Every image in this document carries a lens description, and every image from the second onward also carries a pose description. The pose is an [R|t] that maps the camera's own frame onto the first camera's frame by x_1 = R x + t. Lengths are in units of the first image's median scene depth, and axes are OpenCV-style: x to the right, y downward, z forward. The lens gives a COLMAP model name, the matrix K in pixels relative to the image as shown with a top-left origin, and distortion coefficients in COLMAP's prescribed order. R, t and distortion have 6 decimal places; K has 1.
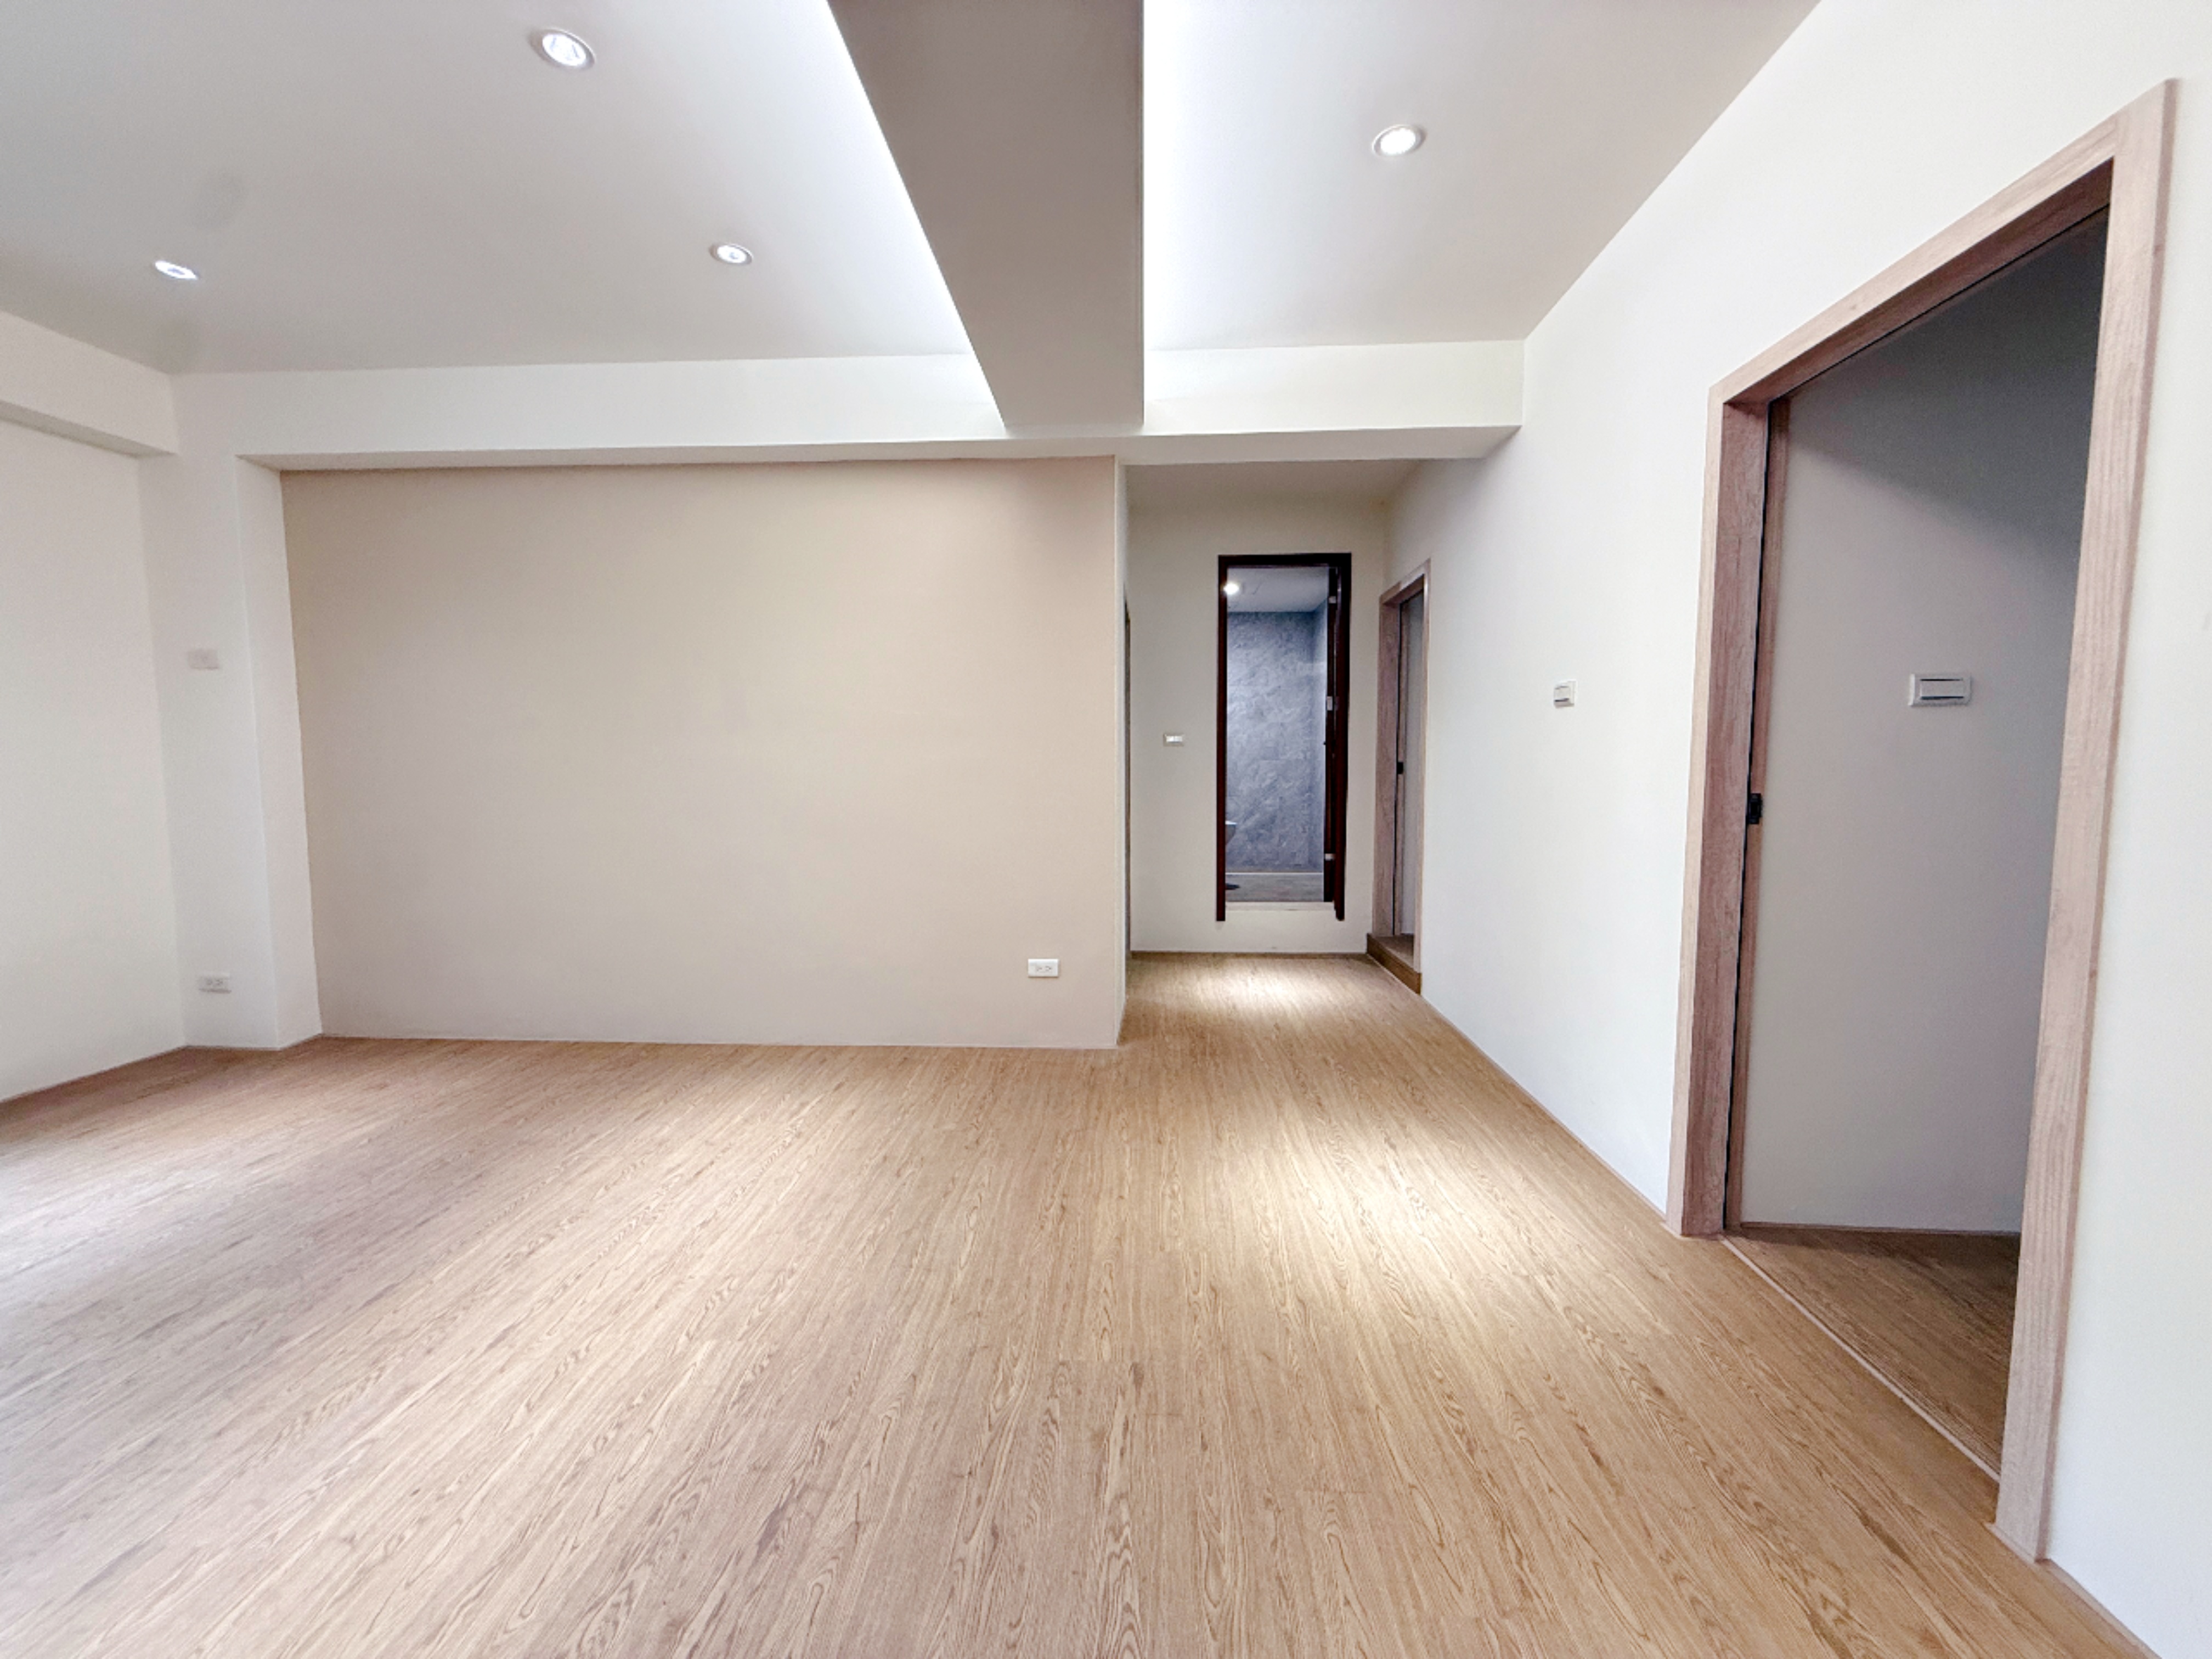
lens RADIAL K [[883.5, 0, 1098.4], [0, 883.5, 831.2], [0, 0, 1]] dist [-0.000558, 0.000776]
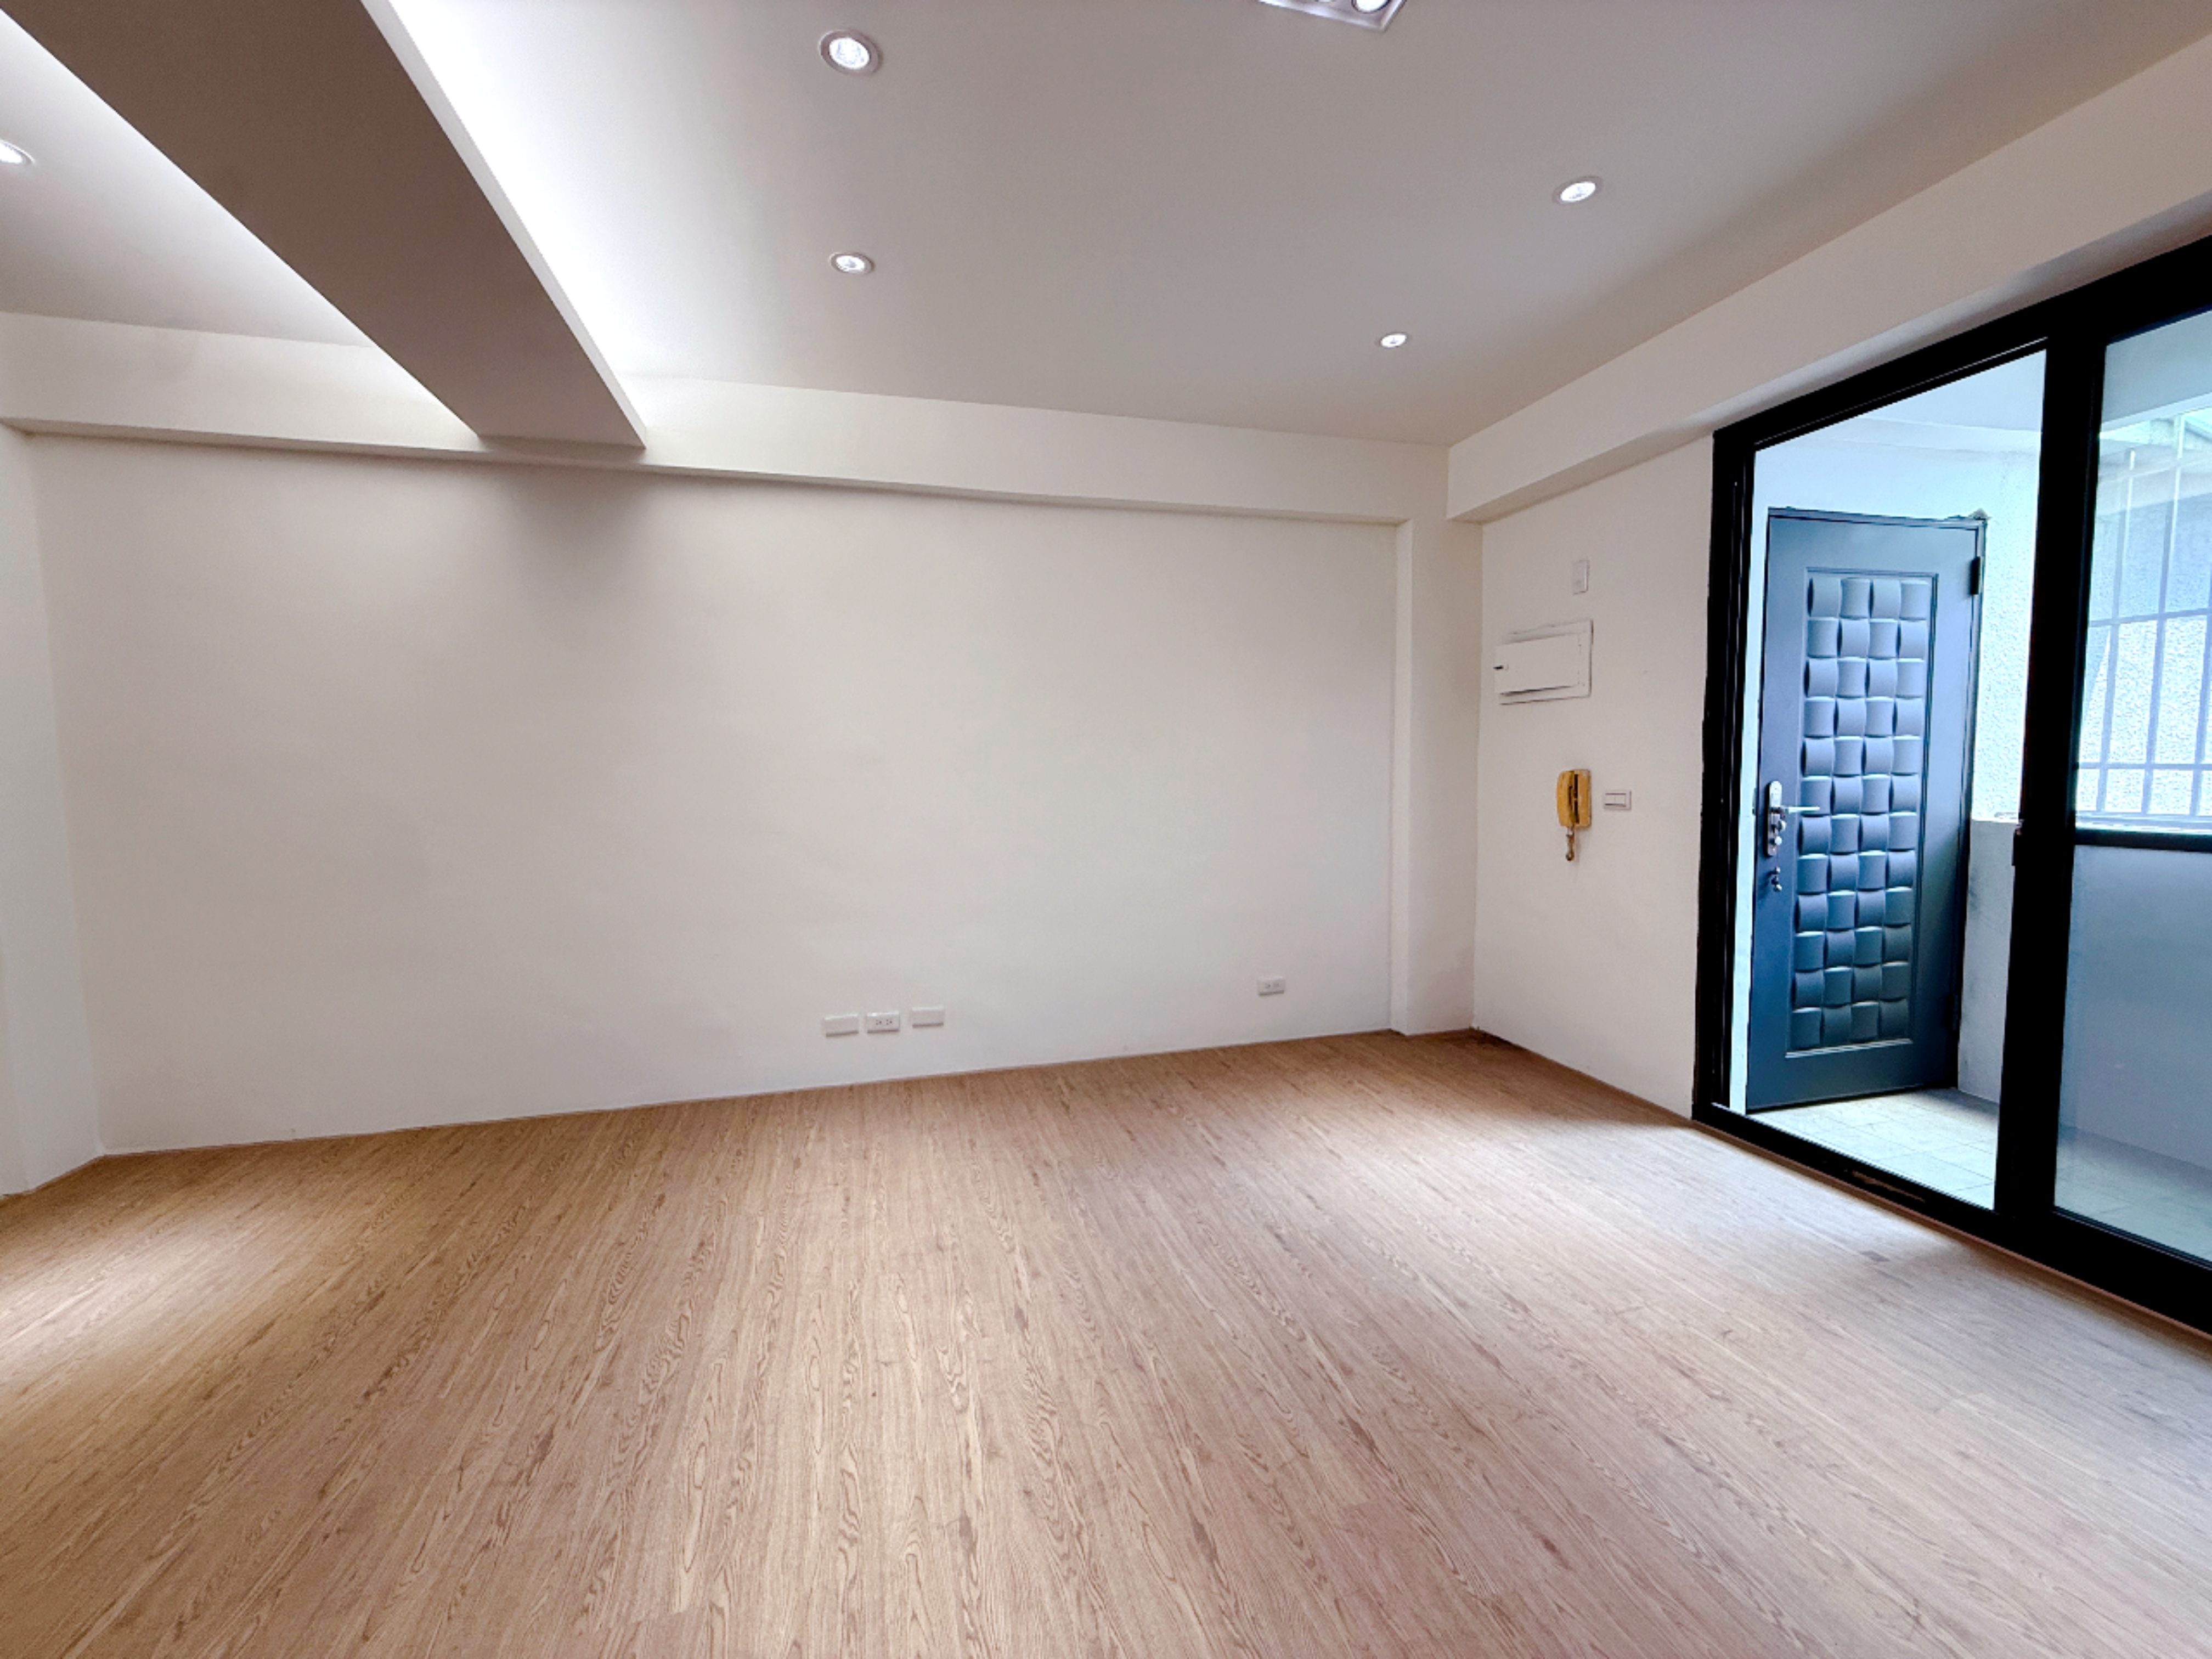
lens RADIAL K [[883.5, 0, 1093.6], [0, 883.5, 824.5], [0, 0, 1]] dist [-0.000558, 0.000776]
pose [[-0.948698, 0.036374, -0.314085, -0.392263], [-0.010098, 0.989368, 0.145081, -0.131872], [0.316023, 0.140810, -0.938244, 1.203712]]
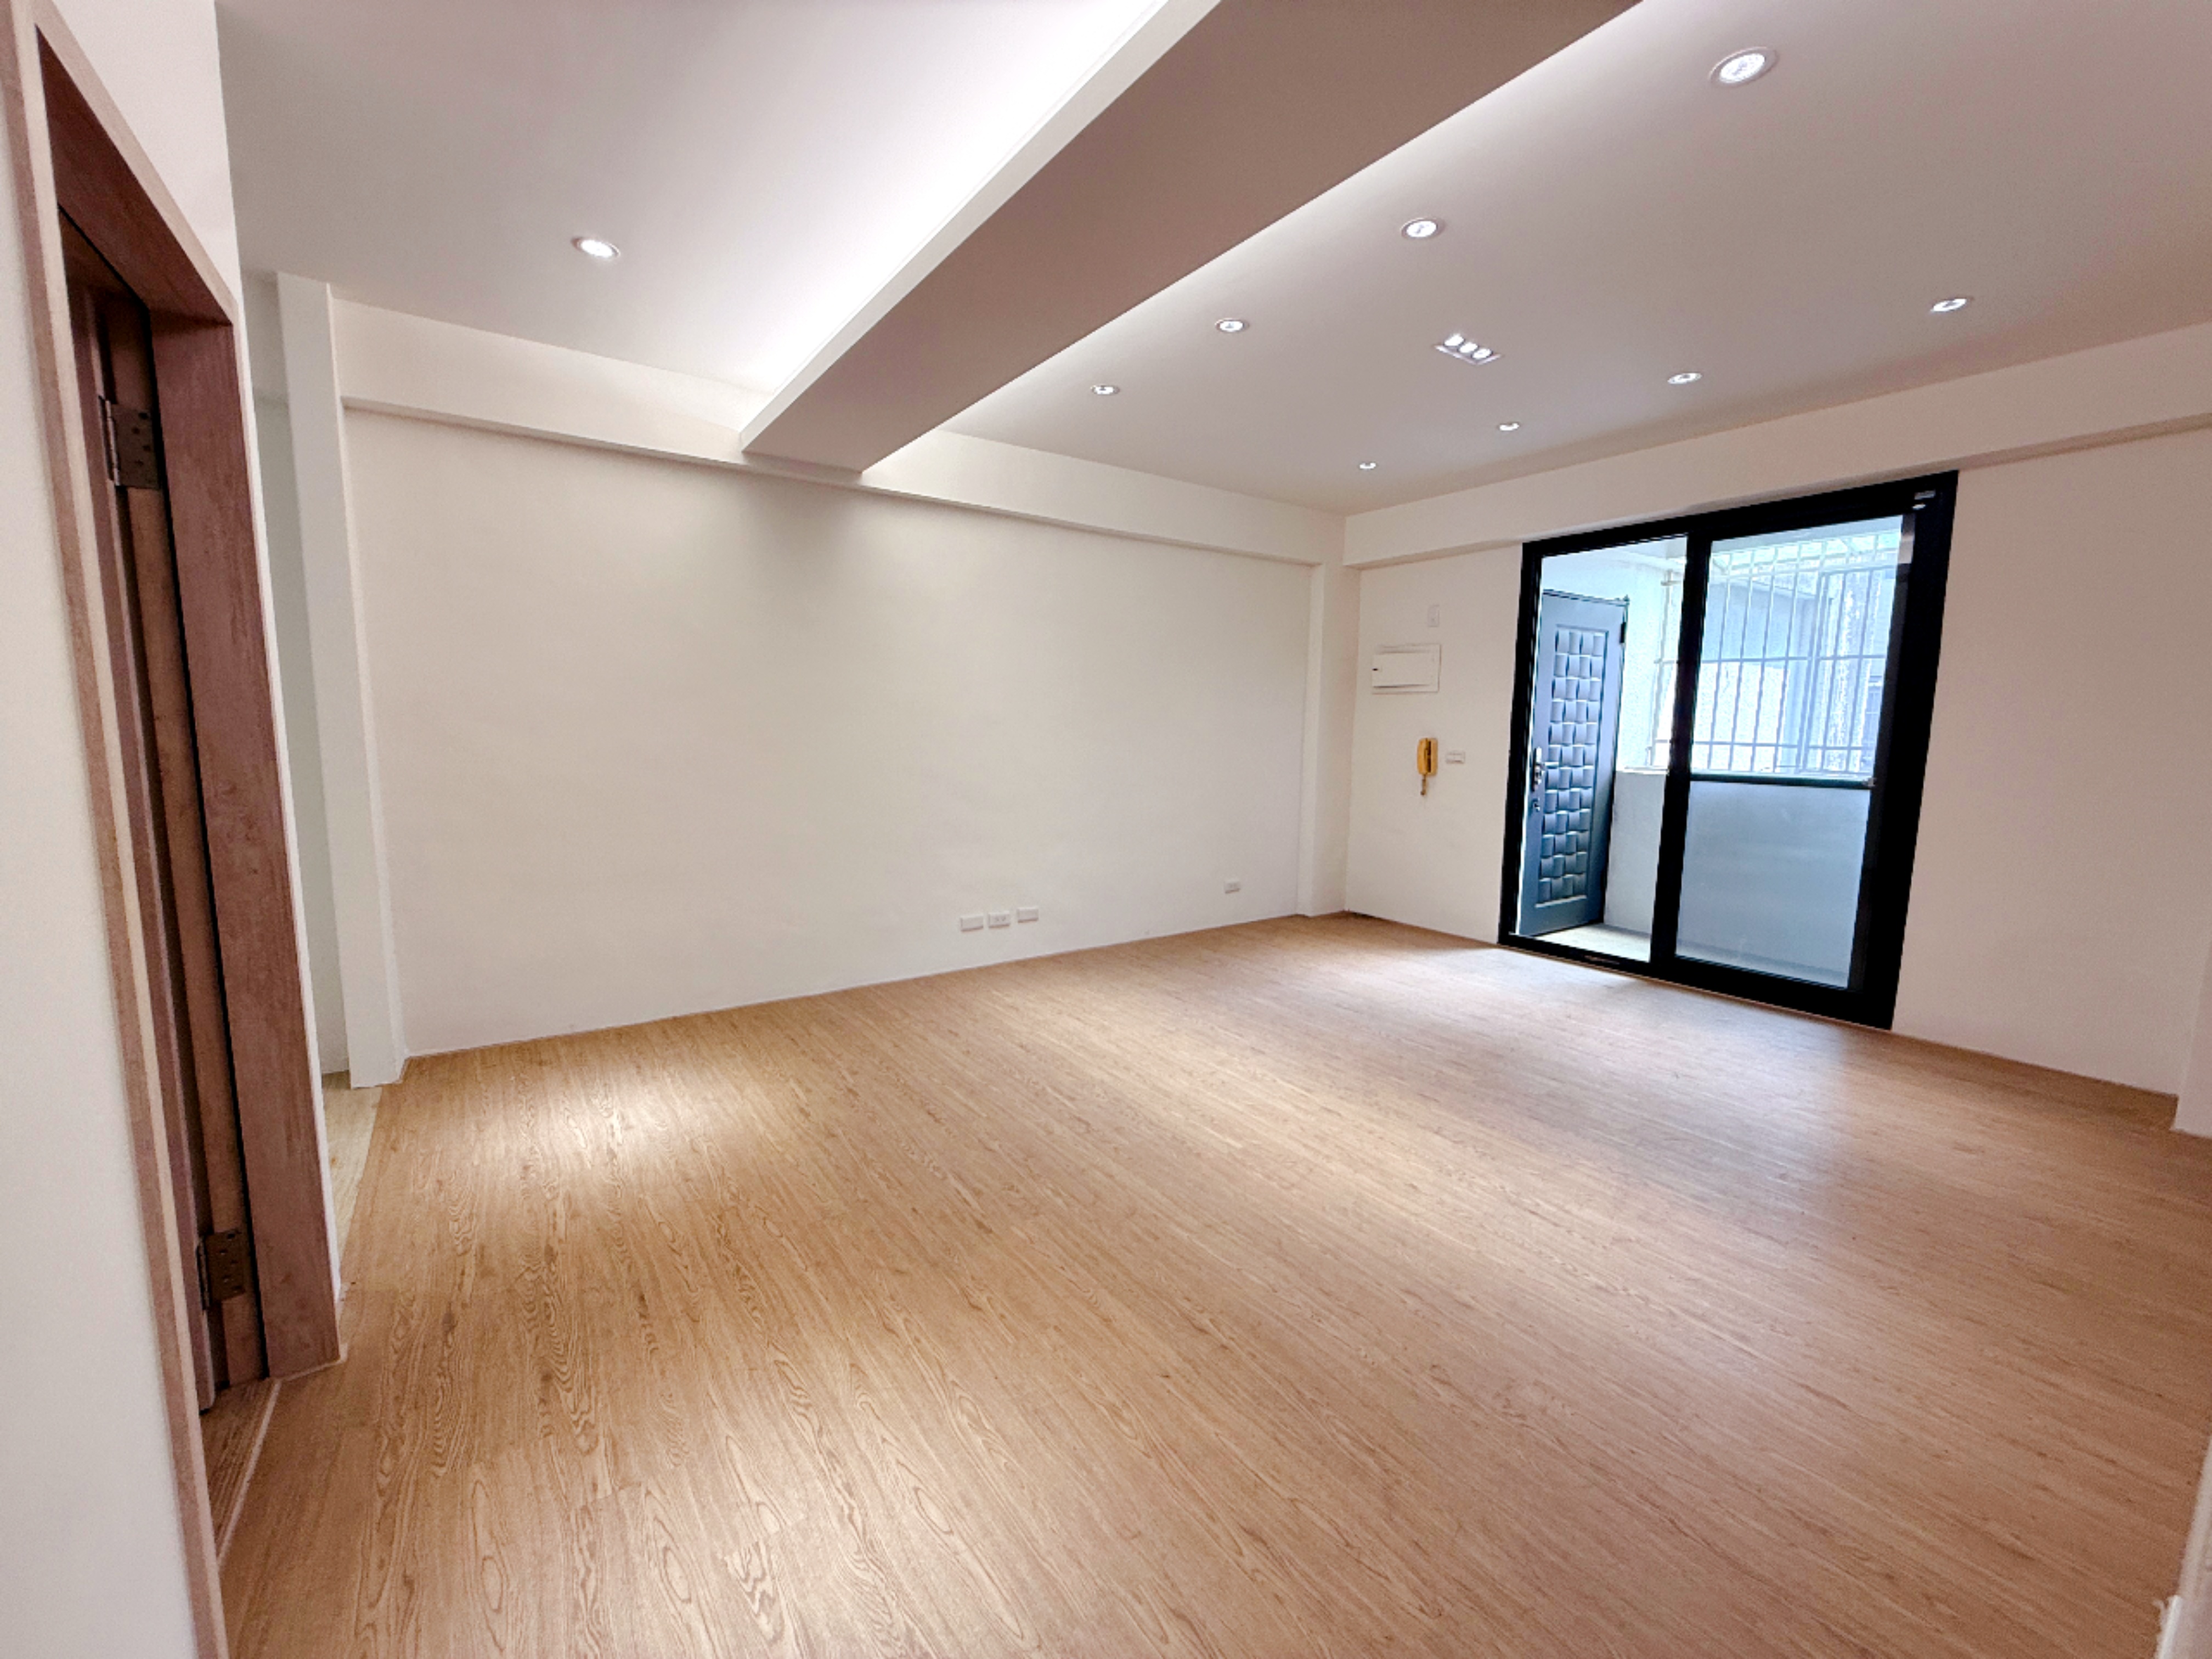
lens RADIAL K [[883.5, 0, 1094.9], [0, 883.5, 824.3], [0, 0, 1]] dist [-0.000558, 0.000776]
pose [[-0.784663, 0.065619, -0.616440, 0.465148], [-0.060389, 0.981562, 0.181354, -0.161723], [0.616974, 0.179528, -0.766233, 1.342652]]
